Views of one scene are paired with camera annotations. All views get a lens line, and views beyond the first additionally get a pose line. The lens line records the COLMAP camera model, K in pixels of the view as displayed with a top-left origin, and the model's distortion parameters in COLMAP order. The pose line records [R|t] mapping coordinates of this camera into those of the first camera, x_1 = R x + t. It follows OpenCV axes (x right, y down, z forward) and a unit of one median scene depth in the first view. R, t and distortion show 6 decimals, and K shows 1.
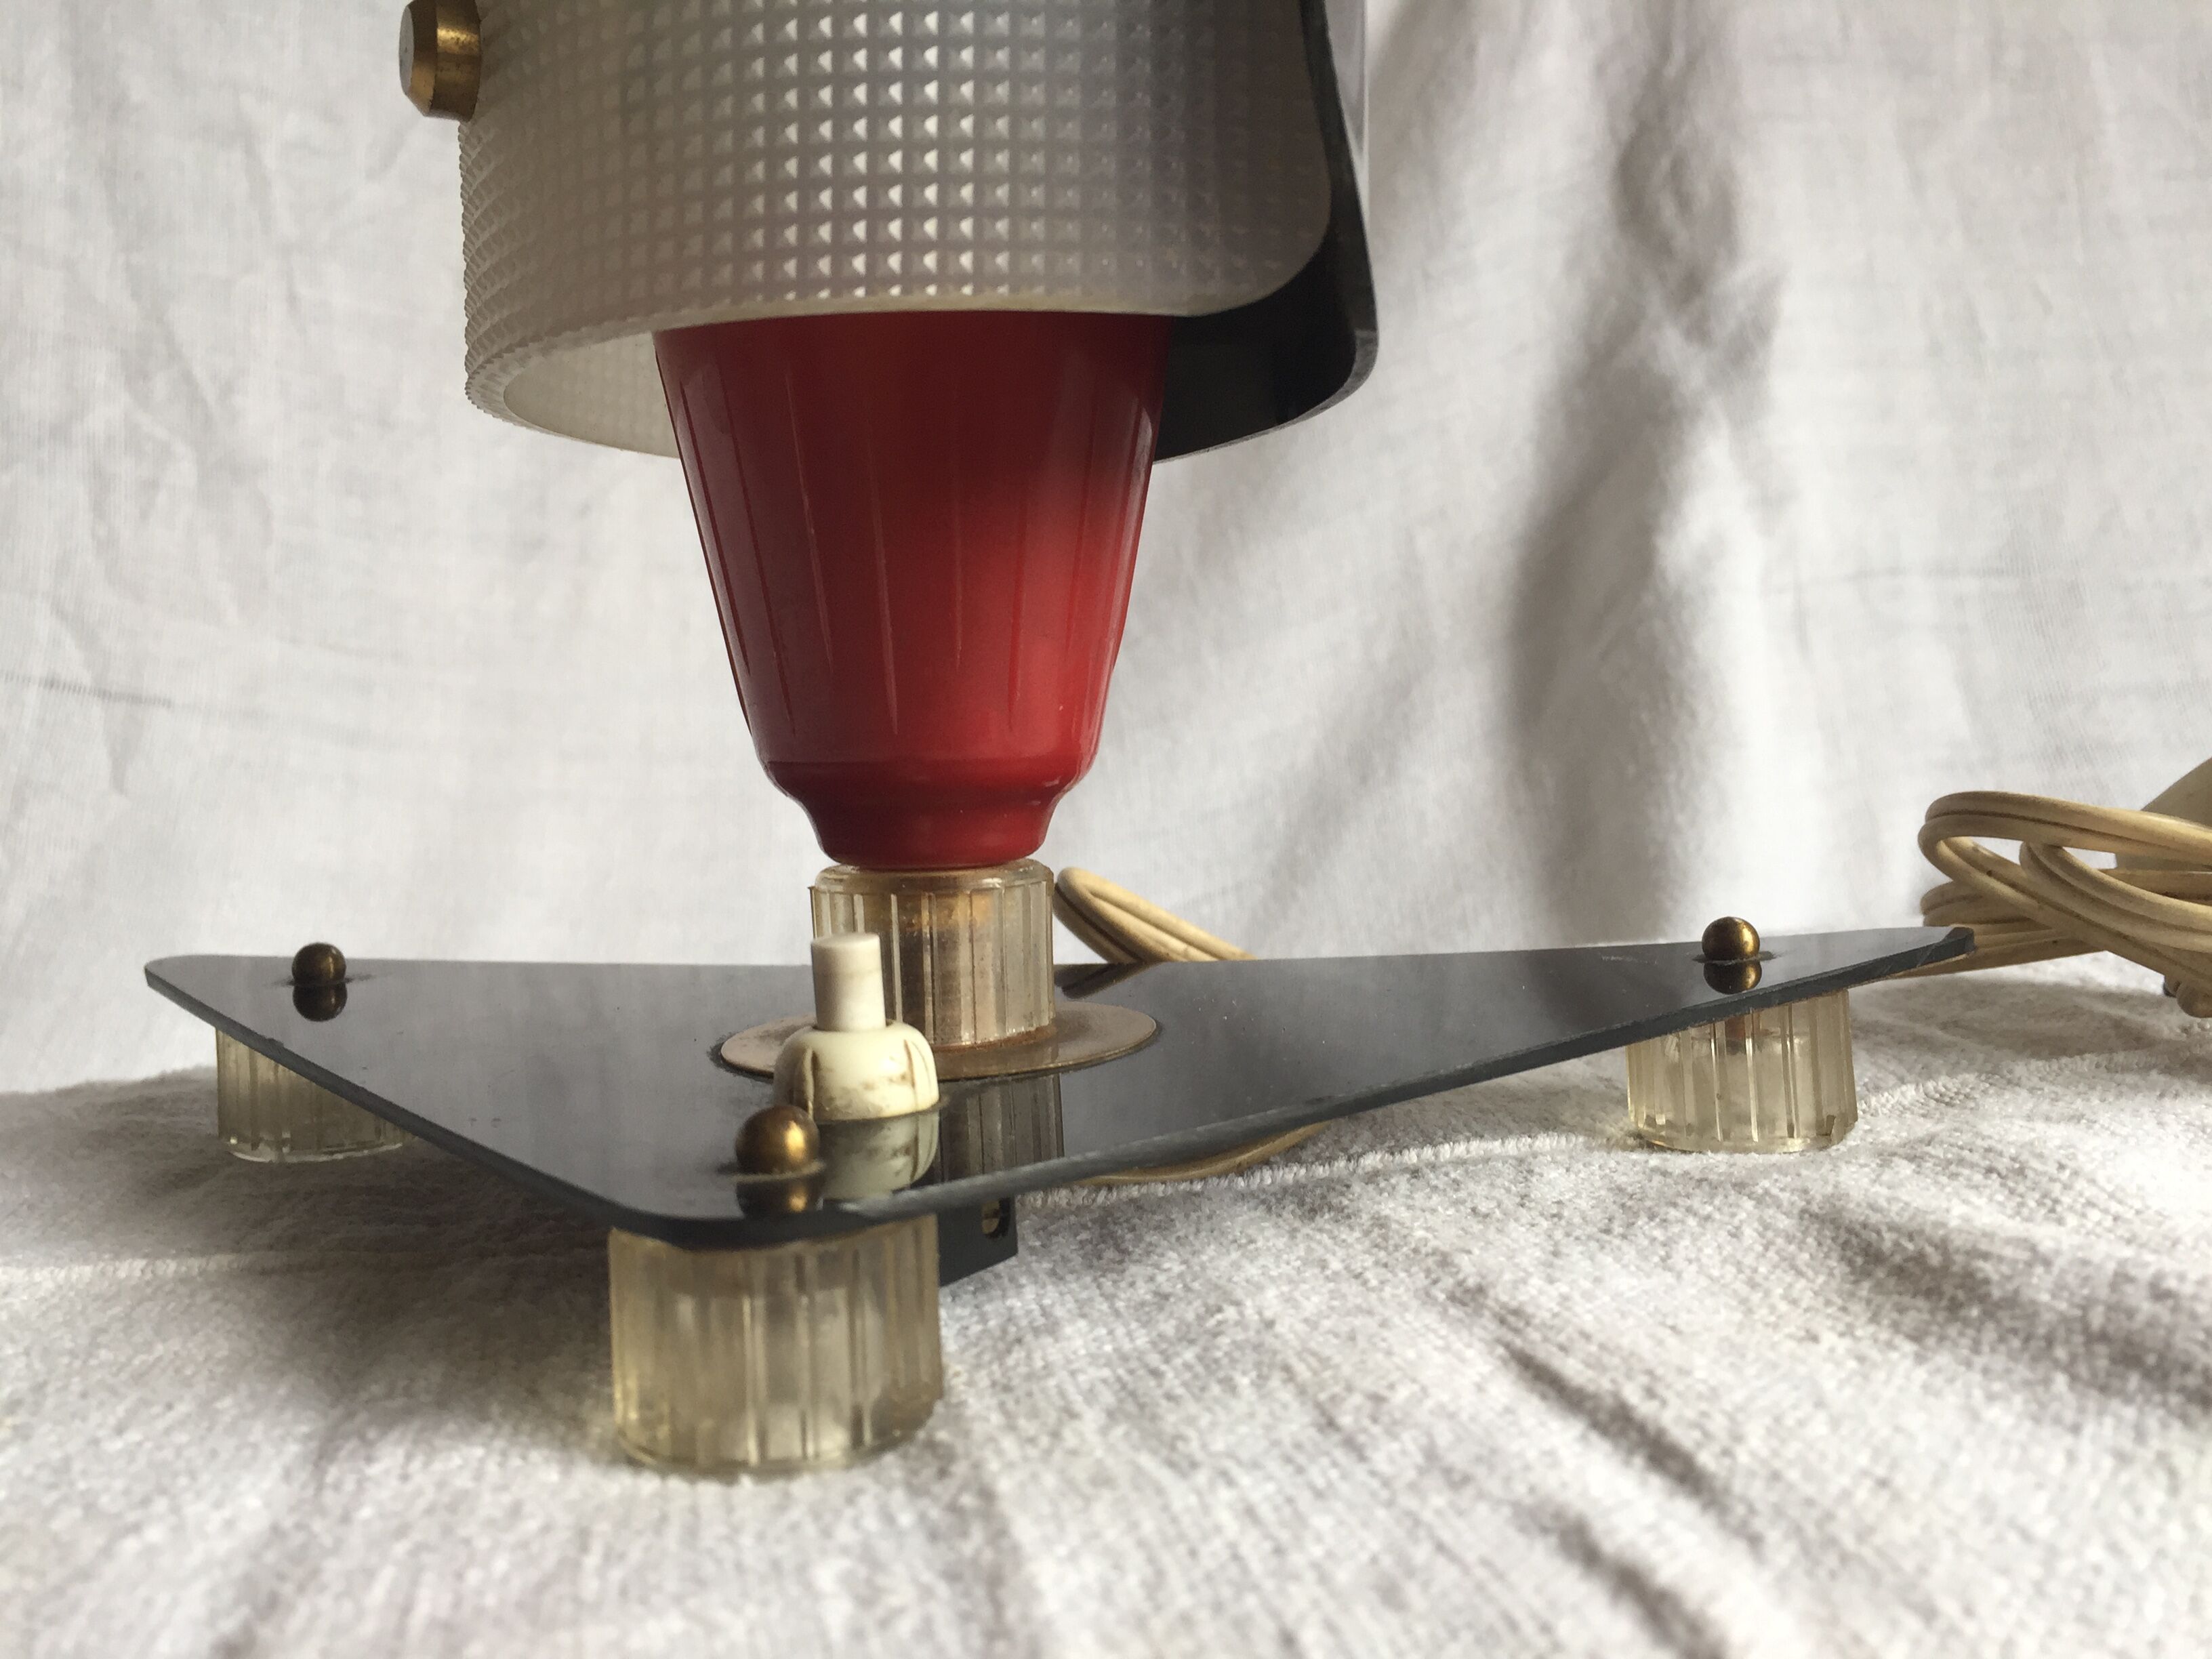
lens RADIAL K [[1980.0, 0, 1100.2], [0, 1980.0, 791.5], [0, 0, 1]] dist [0.051404, -0.091226]
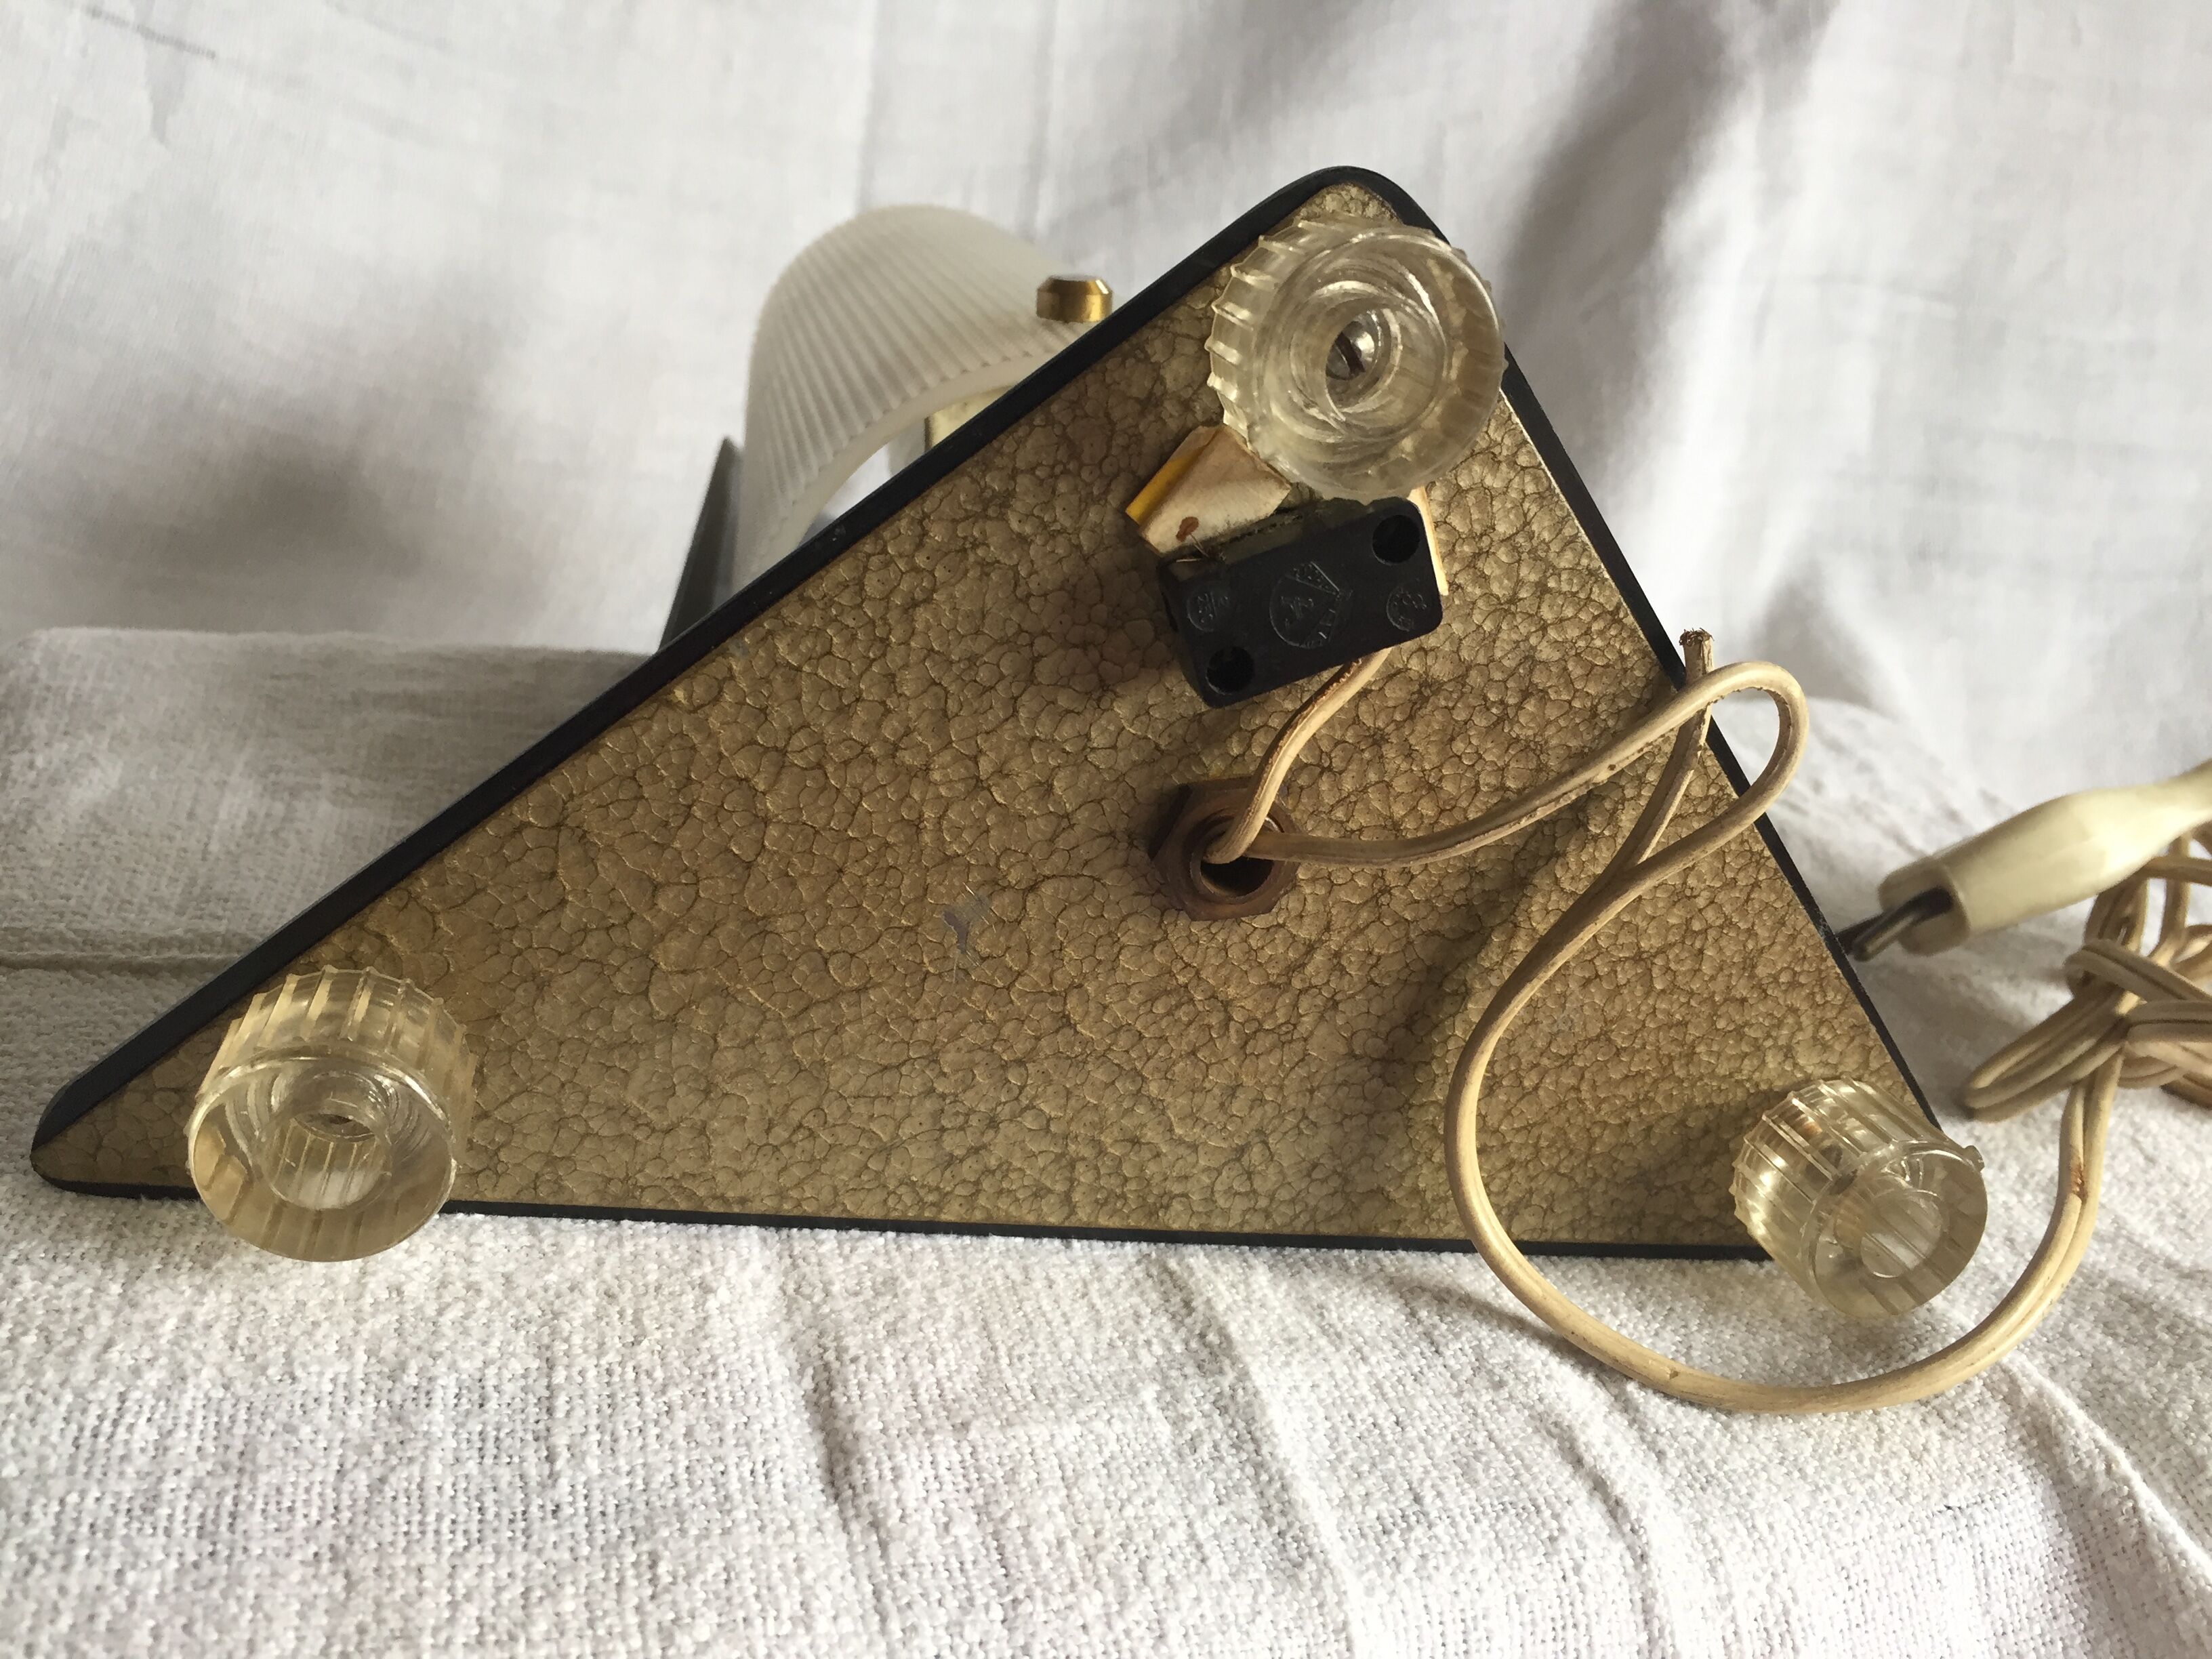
lens RADIAL K [[1980.0, 0, 1108.5], [0, 1980.0, 819.1], [0, 0, 1]] dist [0.051404, -0.091226]
pose [[0.971360, 0.179686, 0.155474, -0.117902], [-0.224921, 0.906304, 0.357803, -0.148469], [-0.076614, -0.382525, 0.920763, -0.082197]]
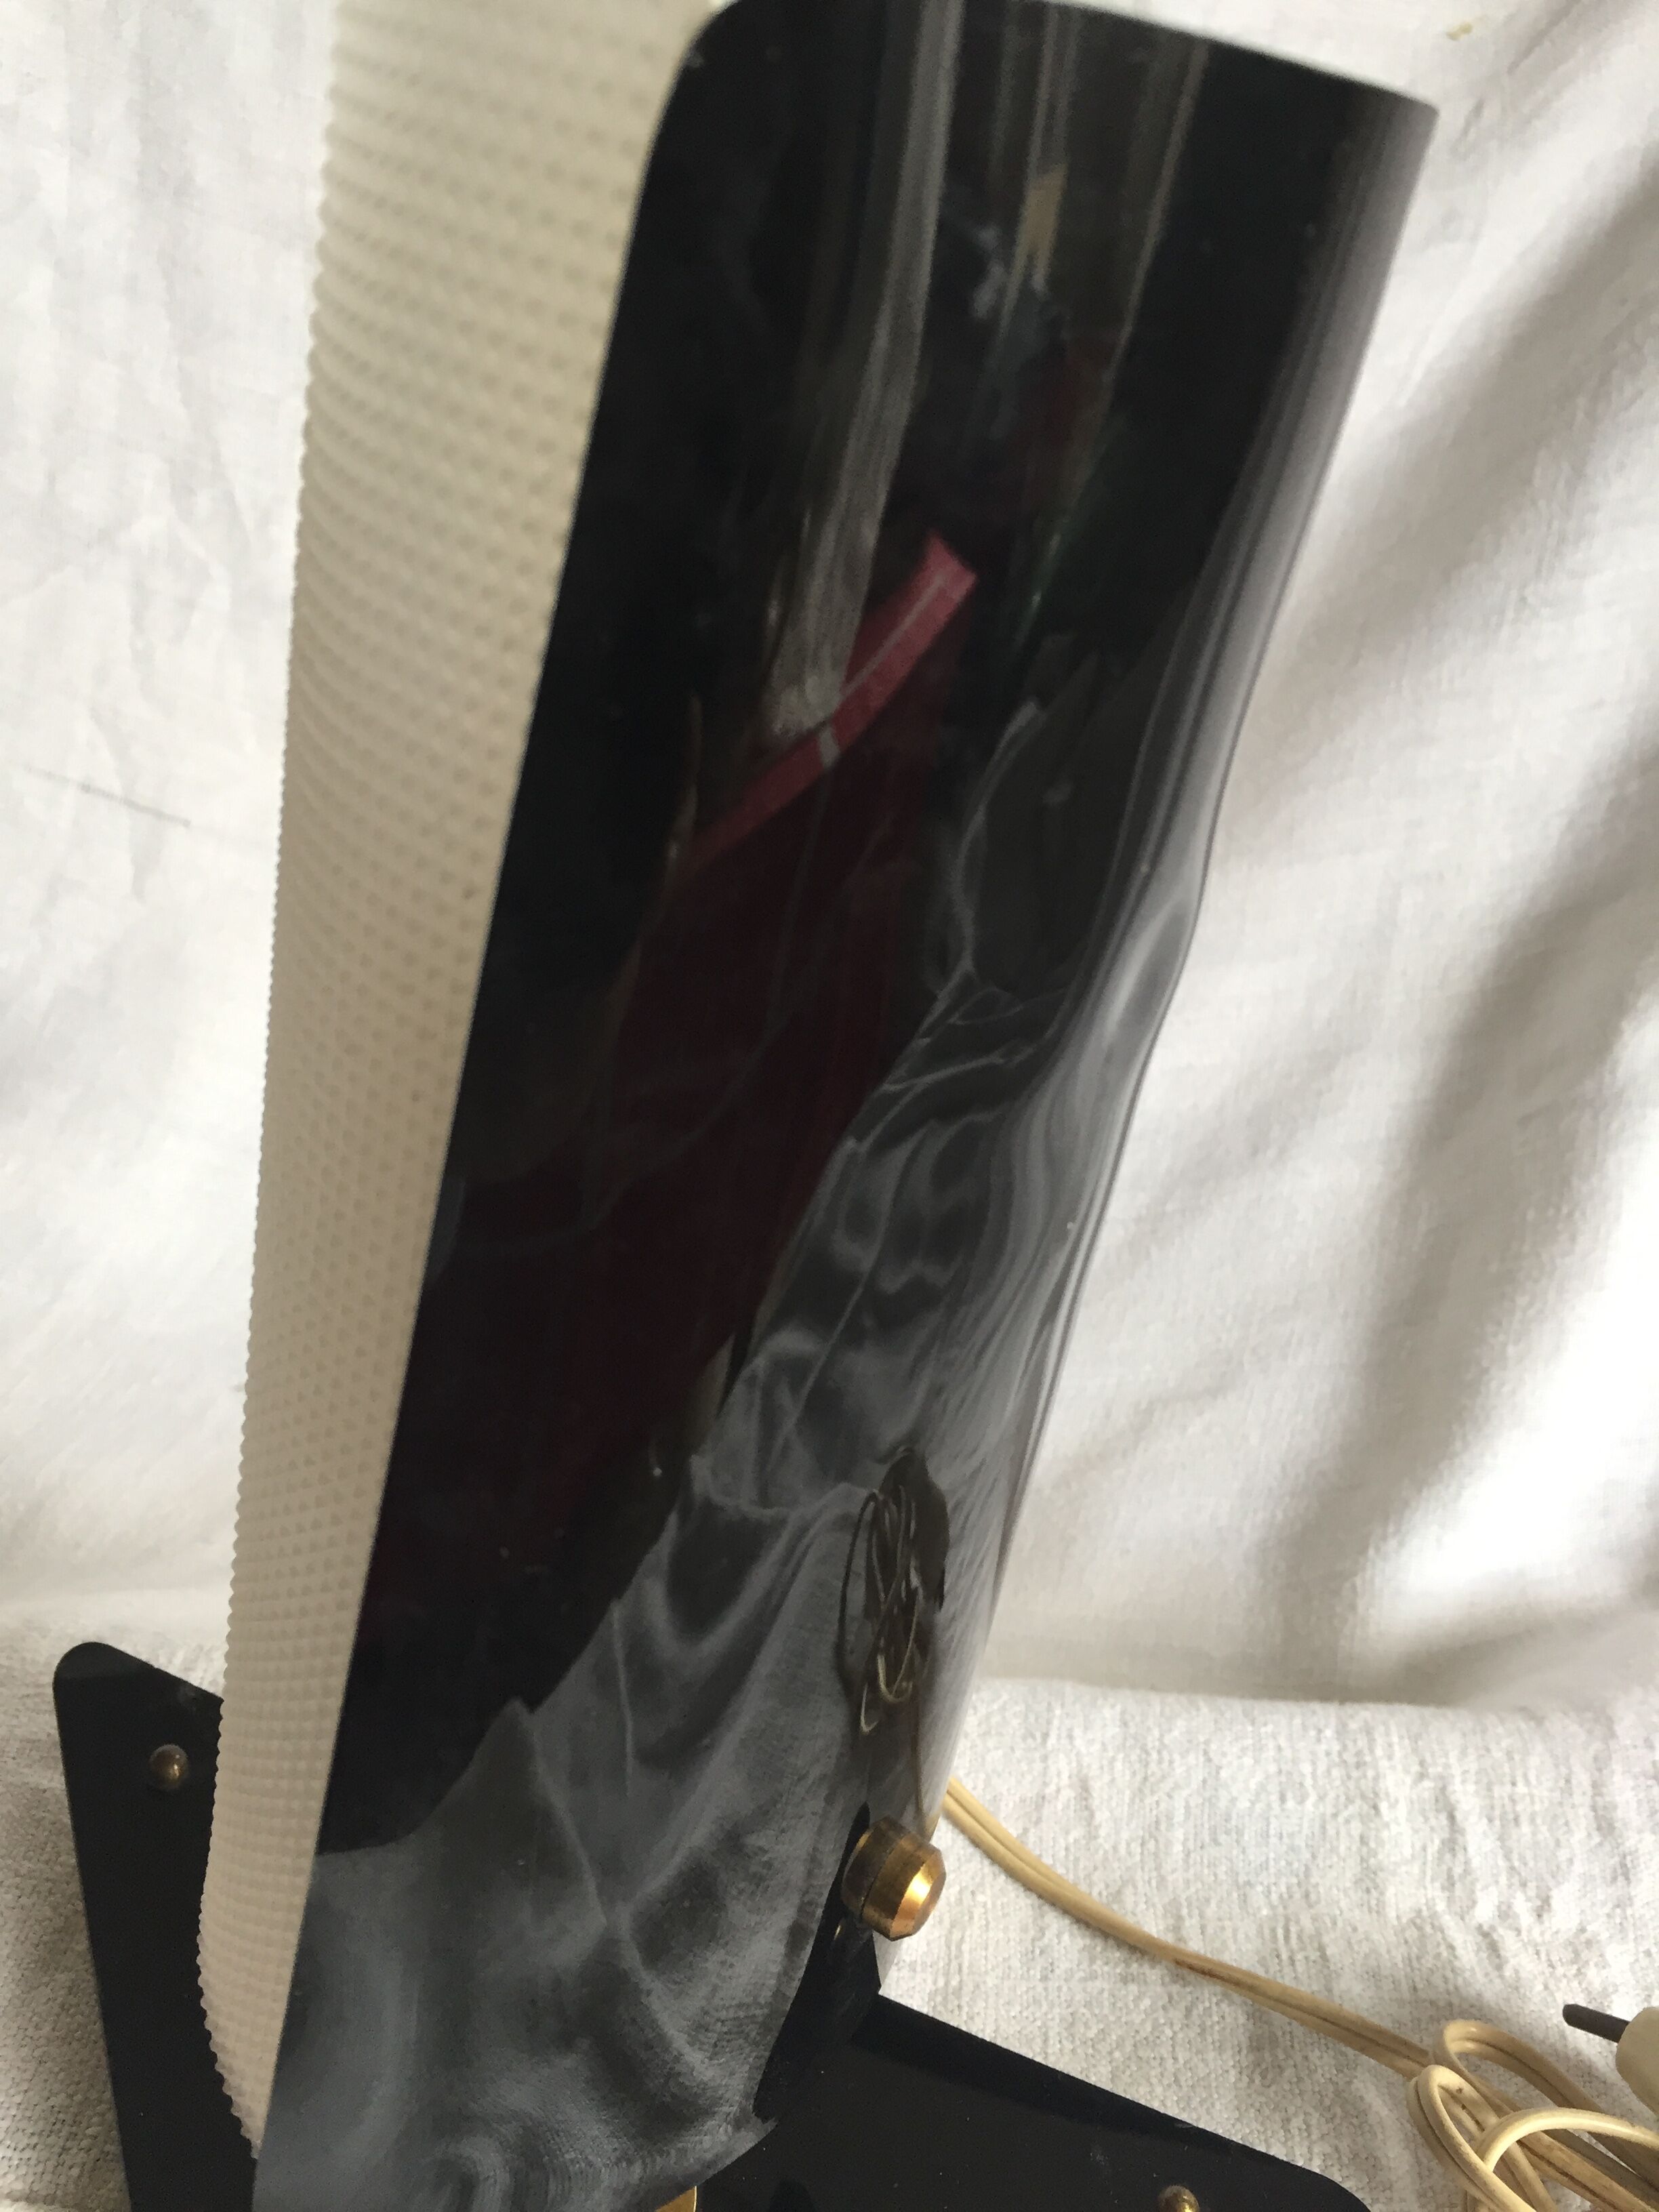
lens RADIAL K [[1980.0, 0, 821.7], [0, 1980.0, 1091.1], [0, 0, 1]] dist [0.051404, -0.091226]
pose [[0.956475, 0.272684, -0.103923, 0.016569], [-0.204102, 0.879646, 0.429612, -0.436202], [0.208563, -0.389702, 0.897014, 0.039496]]
